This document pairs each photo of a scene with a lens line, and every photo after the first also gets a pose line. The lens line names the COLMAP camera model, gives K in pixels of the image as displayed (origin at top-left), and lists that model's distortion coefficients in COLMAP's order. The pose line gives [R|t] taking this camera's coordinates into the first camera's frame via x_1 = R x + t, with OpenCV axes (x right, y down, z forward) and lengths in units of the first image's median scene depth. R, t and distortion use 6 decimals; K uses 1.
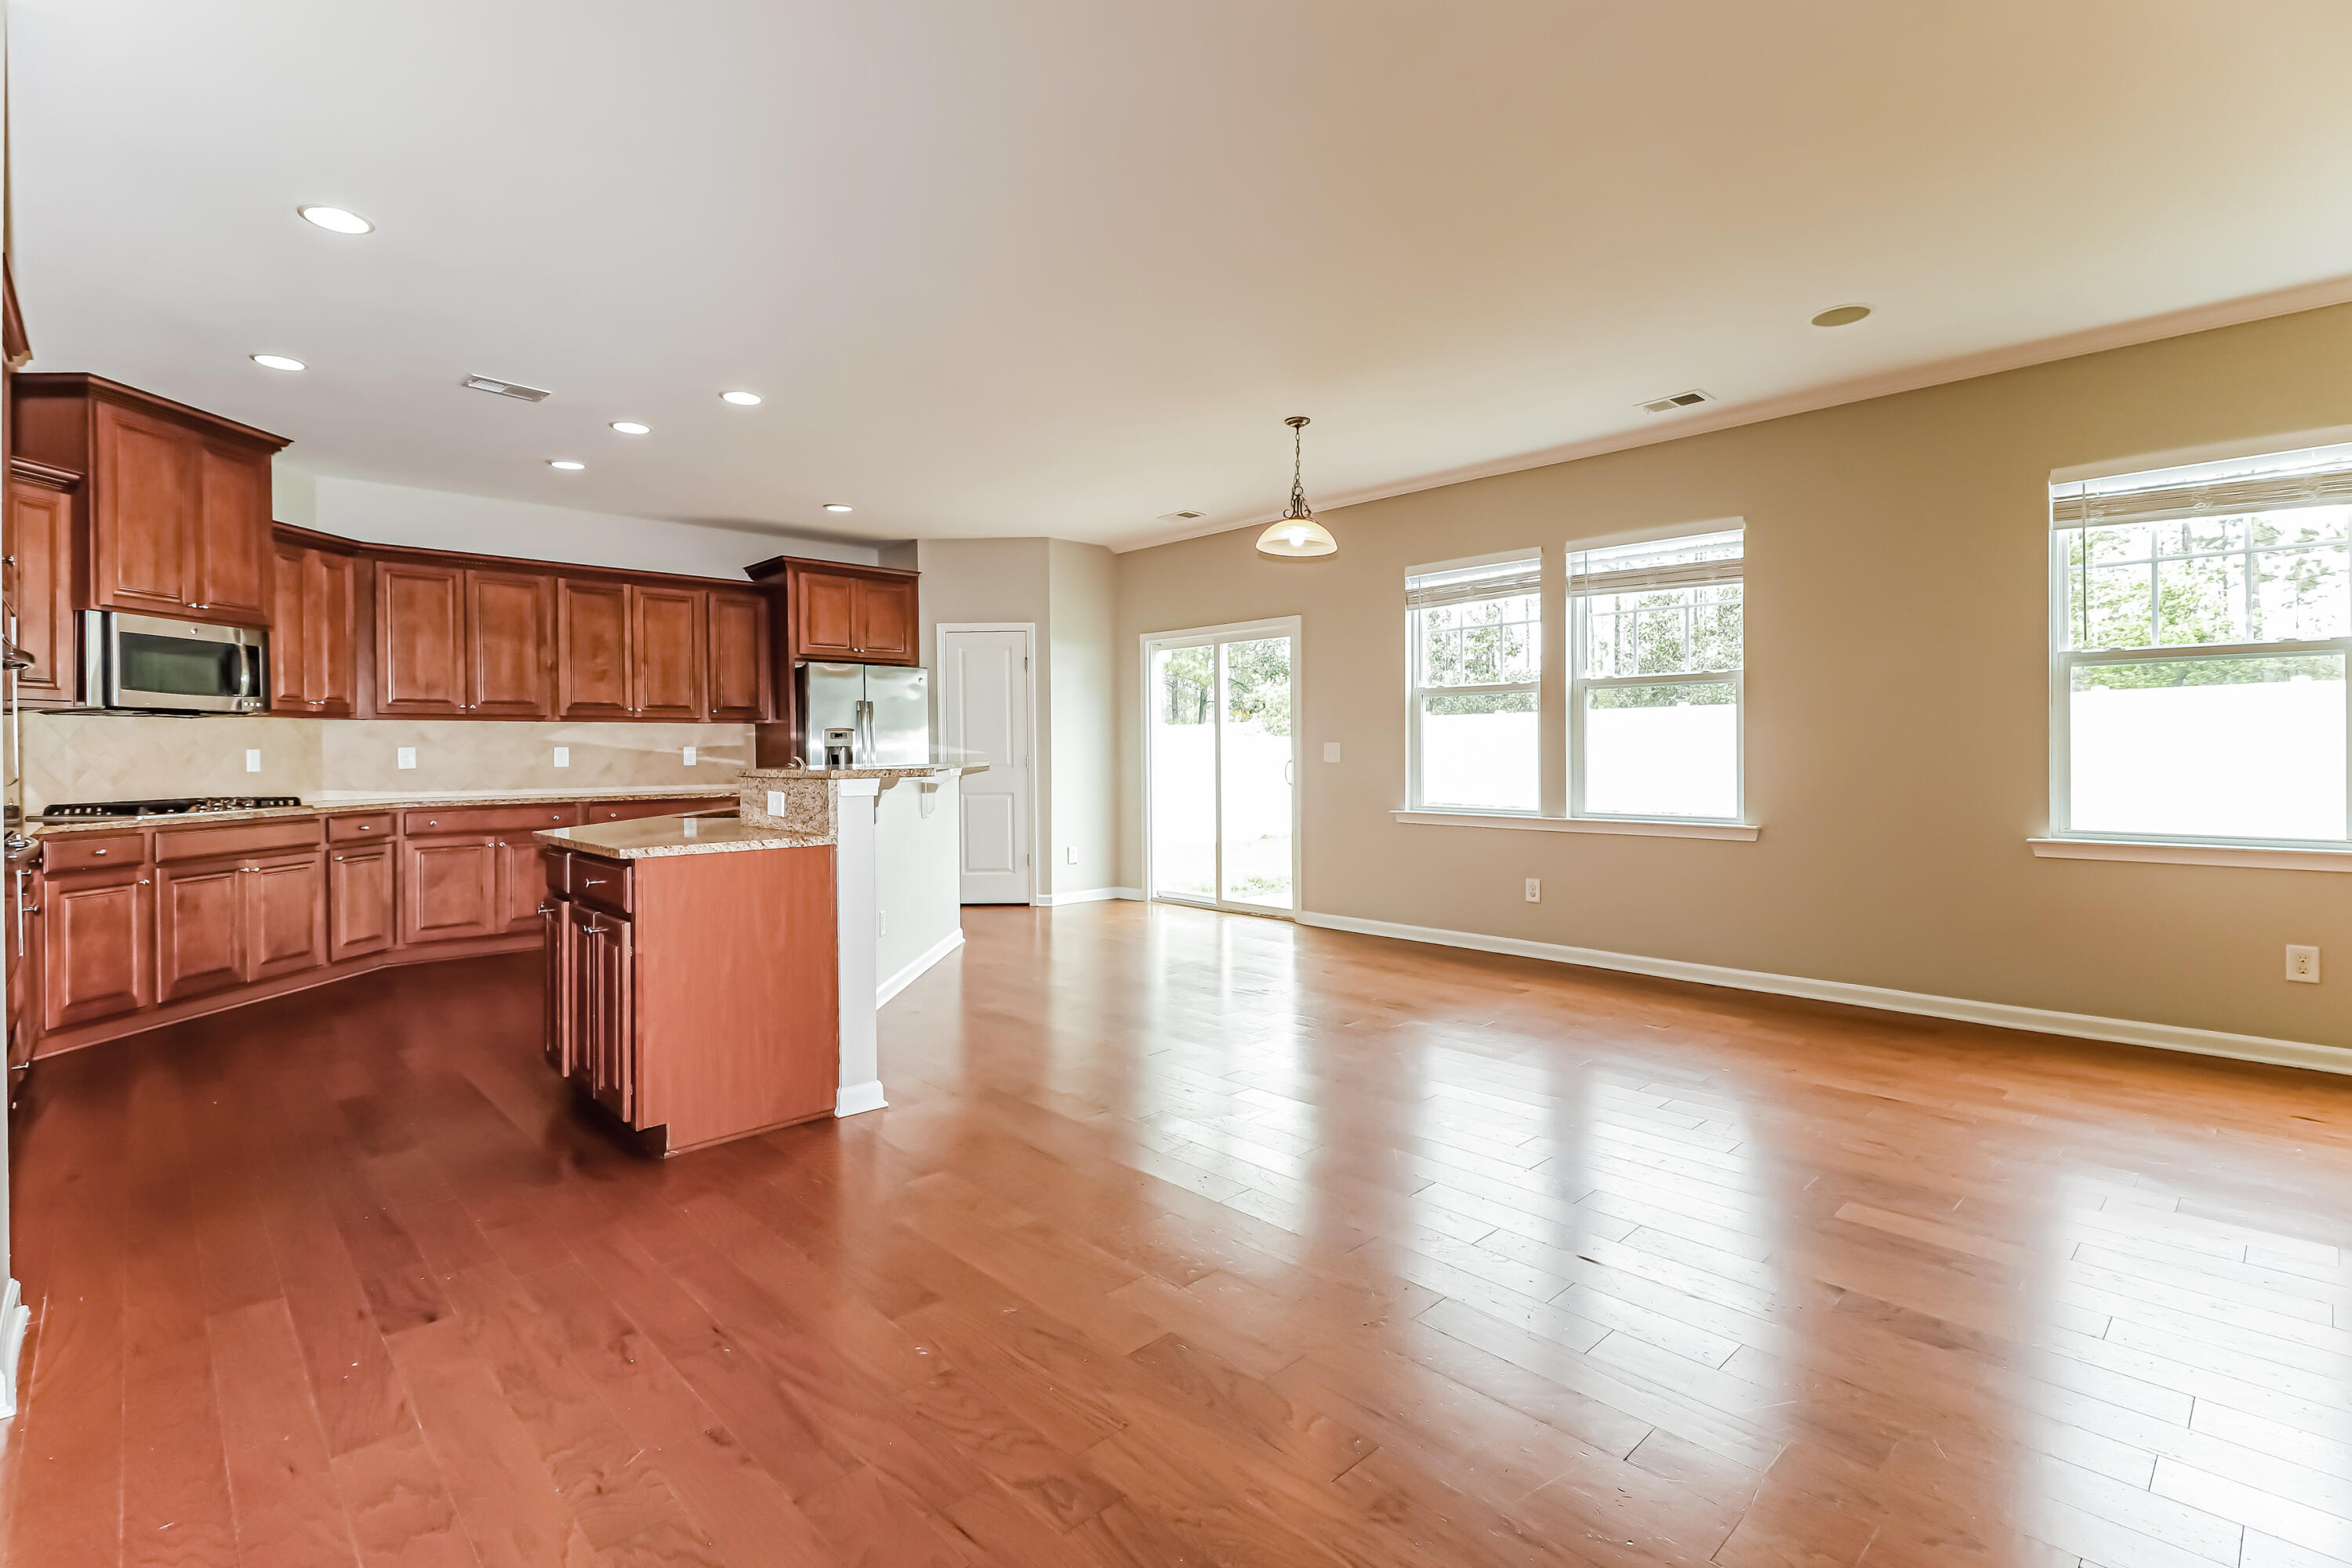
lens RADIAL K [[1069.1, 0, 1177.0], [0, 1069.1, 761.4], [0, 0, 1]] dist [-0.001092, -0.012246]
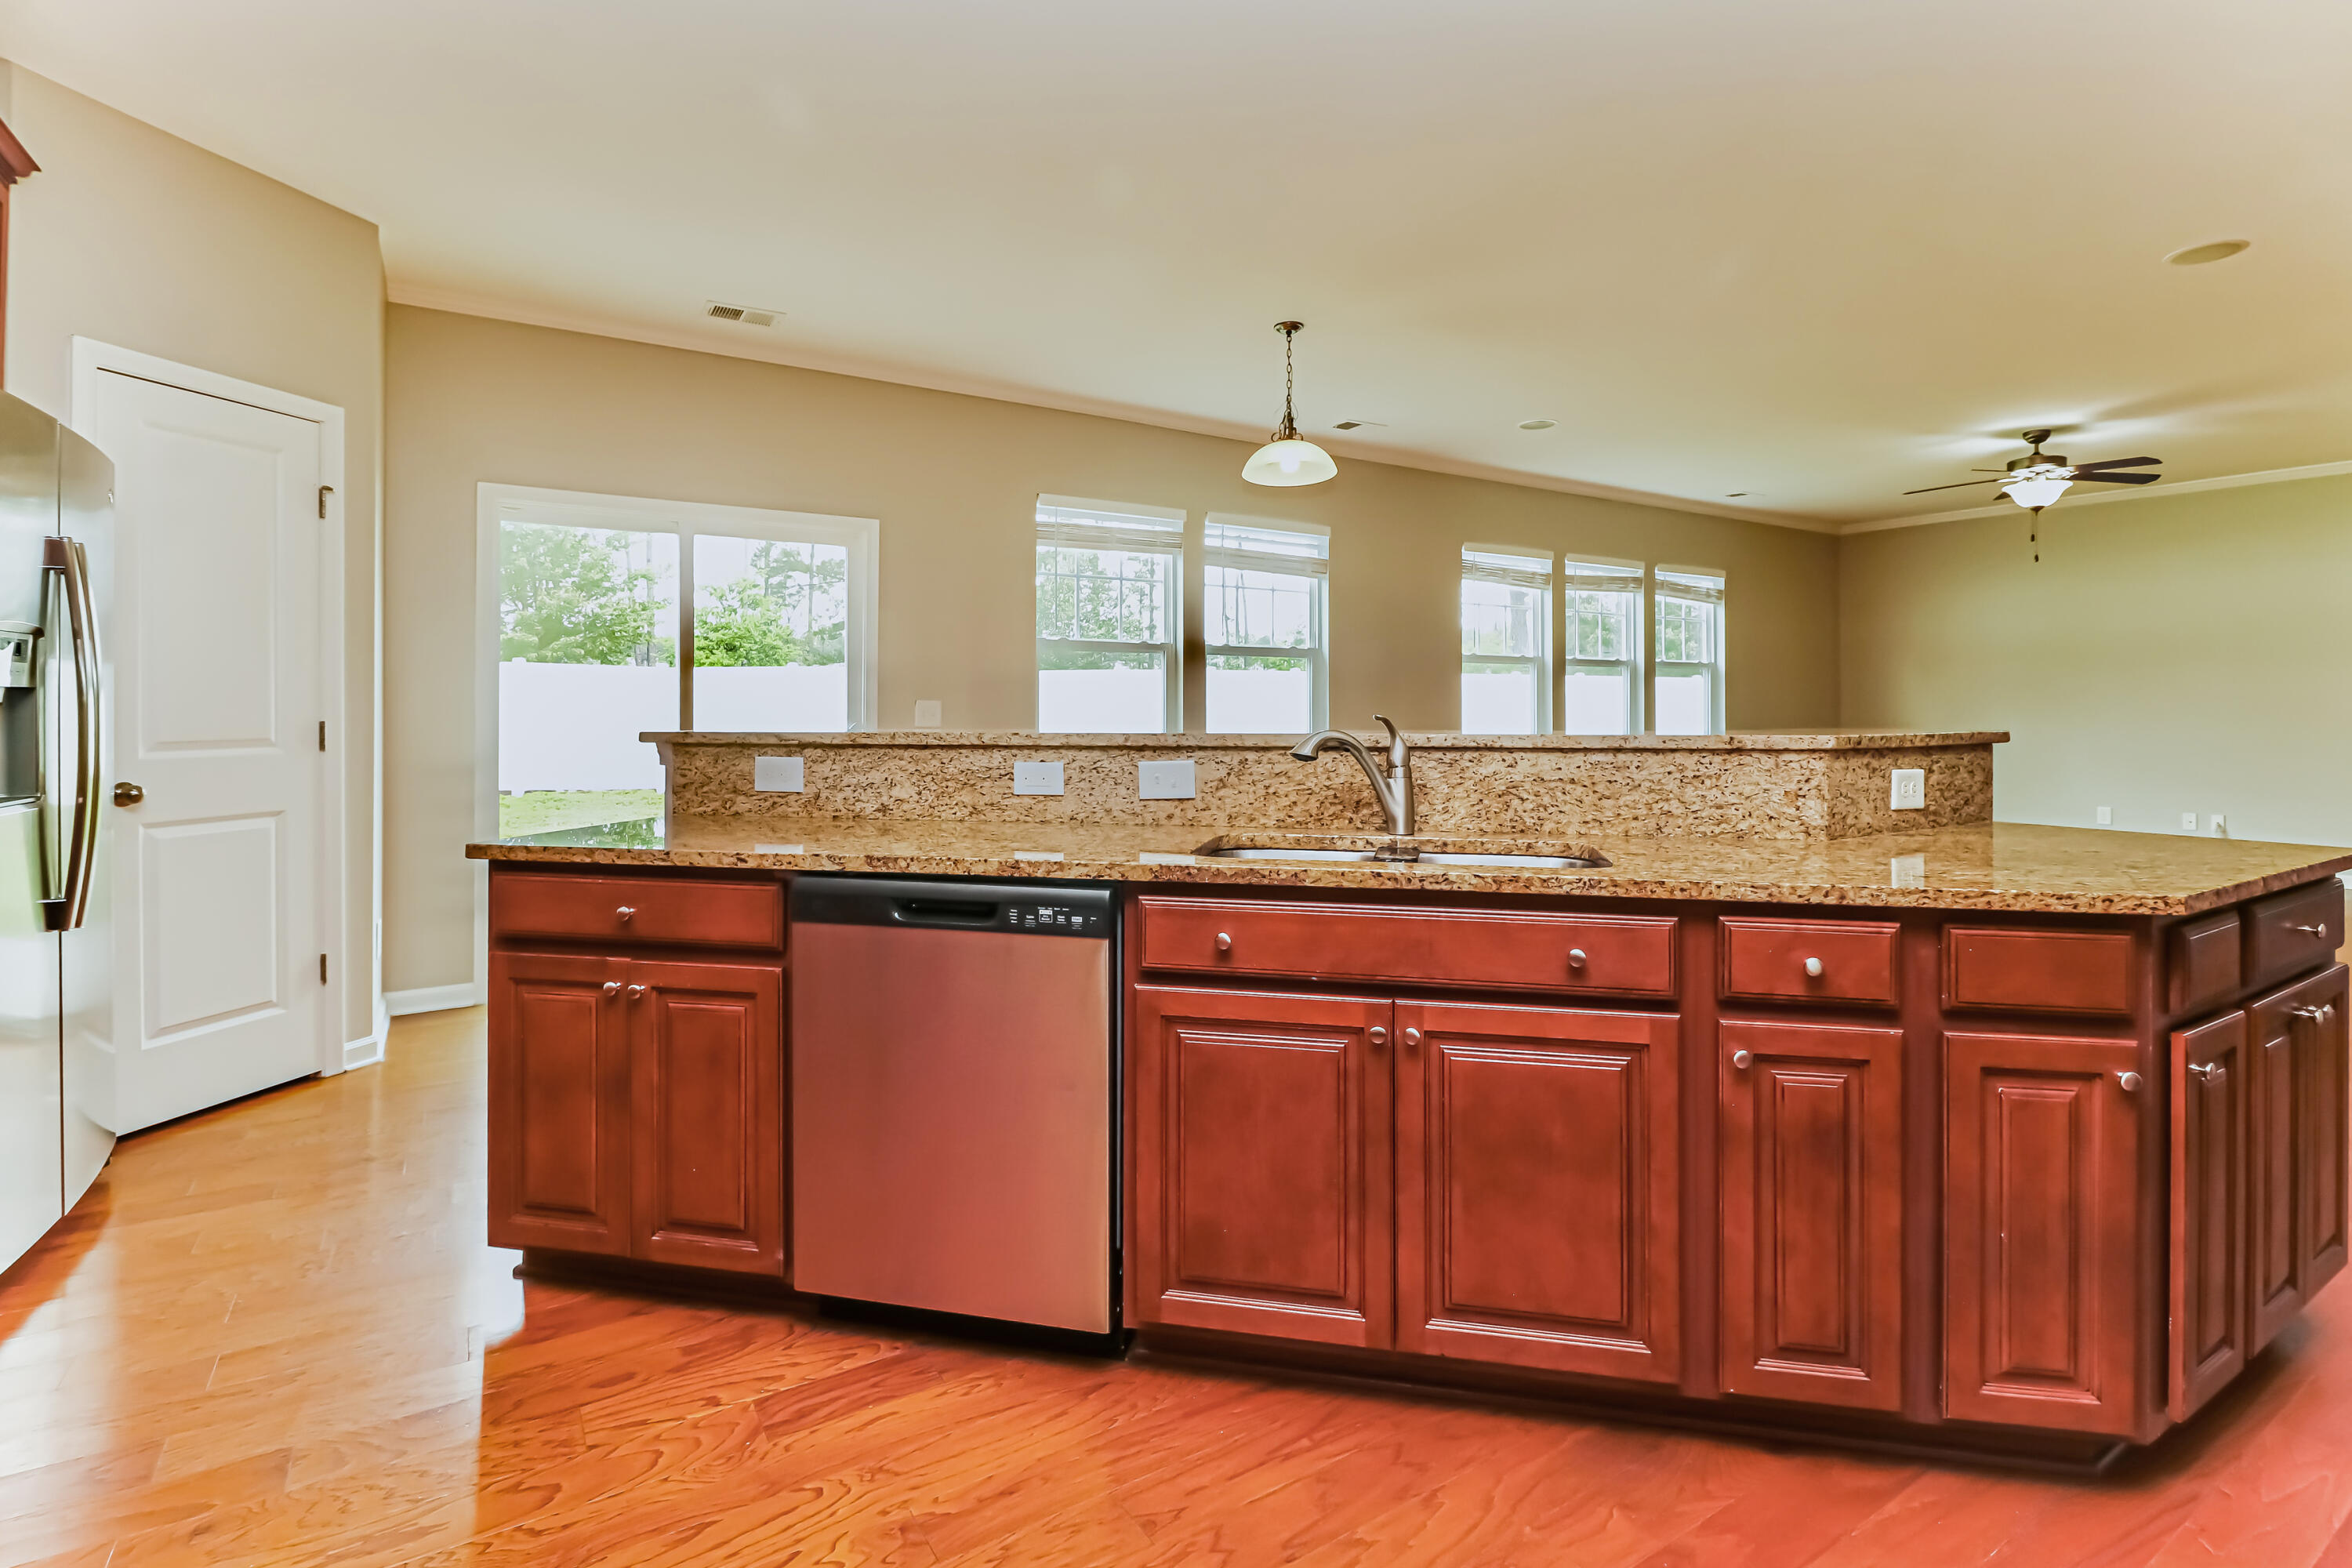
lens RADIAL K [[1105.9, 0, 1216.8], [0, 1105.9, 717.5], [0, 0, 1]] dist [0.000004, 0.000105]
pose [[0.186299, -0.001040, 0.982493, -0.775478], [0.007795, 0.999970, -0.000419, -0.005260], [-0.982462, 0.007737, 0.186301, 0.892470]]
